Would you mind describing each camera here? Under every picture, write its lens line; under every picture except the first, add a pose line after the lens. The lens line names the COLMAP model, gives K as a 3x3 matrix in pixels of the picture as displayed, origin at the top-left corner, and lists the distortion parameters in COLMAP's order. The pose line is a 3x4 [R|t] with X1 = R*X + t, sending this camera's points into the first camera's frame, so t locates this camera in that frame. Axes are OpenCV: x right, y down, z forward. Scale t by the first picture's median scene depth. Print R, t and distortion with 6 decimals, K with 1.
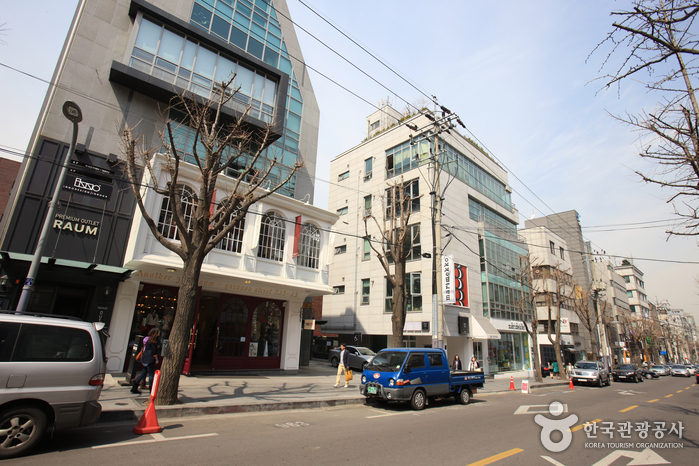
lens RADIAL K [[360.3, 0, 349.8], [0, 360.3, 231.4], [0, 0, 1]] dist [-0.051154, 0.003181]
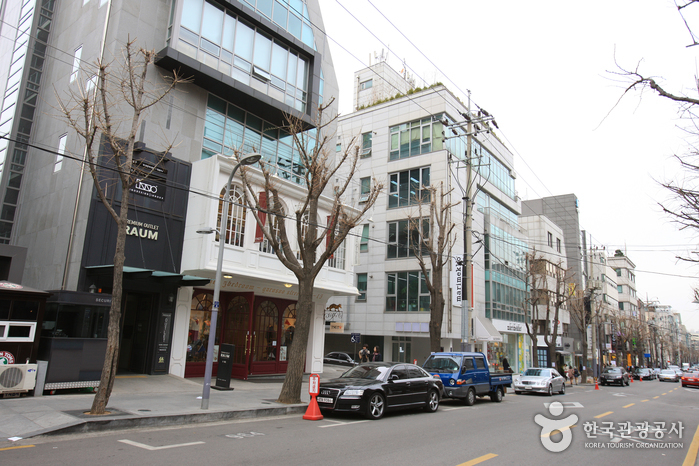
lens RADIAL K [[488.2, 0, 345.8], [0, 488.2, 238.4], [0, 0, 1]] dist [-0.045503, -0.011491]
pose [[0.986411, 0.038543, 0.159712, -0.202158], [-0.054254, 0.993978, 0.095208, -0.070195], [-0.155081, -0.102579, 0.982562, -0.181641]]
